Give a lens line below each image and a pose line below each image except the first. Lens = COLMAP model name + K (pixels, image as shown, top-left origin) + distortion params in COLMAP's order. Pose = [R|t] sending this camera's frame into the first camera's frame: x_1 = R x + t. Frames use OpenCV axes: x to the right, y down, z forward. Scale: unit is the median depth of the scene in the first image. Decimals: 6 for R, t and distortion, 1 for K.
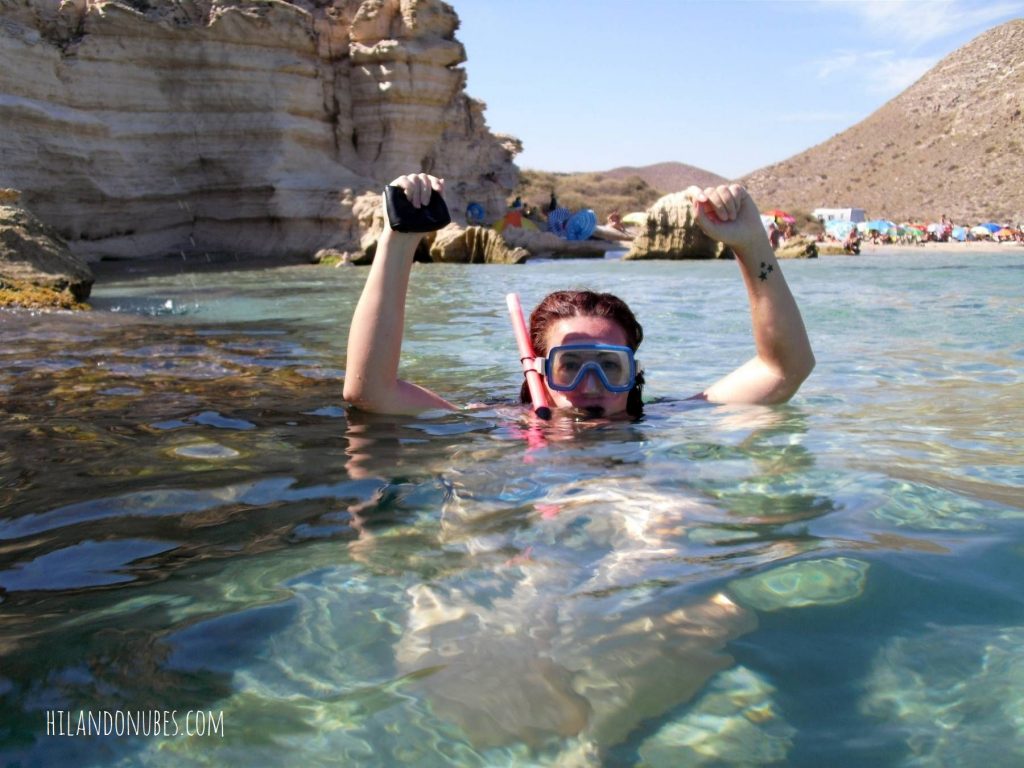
lens RADIAL K [[1074.6, 0, 484.1], [0, 1074.6, 380.5], [0, 0, 1]] dist [-0.214190, 0.243347]
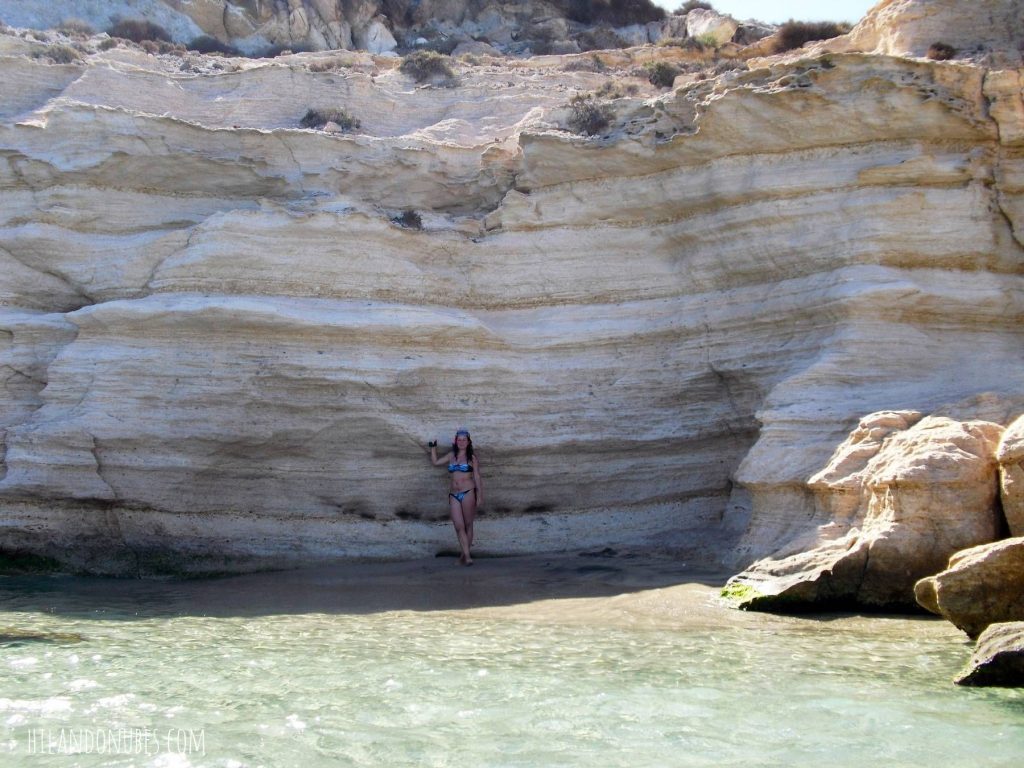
lens RADIAL K [[1074.6, 0, 484.1], [0, 1074.6, 380.5], [0, 0, 1]] dist [-0.214190, 0.243347]
pose [[0.442828, -0.091076, -0.891969, 0.167962], [-0.127612, 0.978298, -0.163245, -0.105512], [0.887479, 0.186115, 0.421595, 0.683362]]
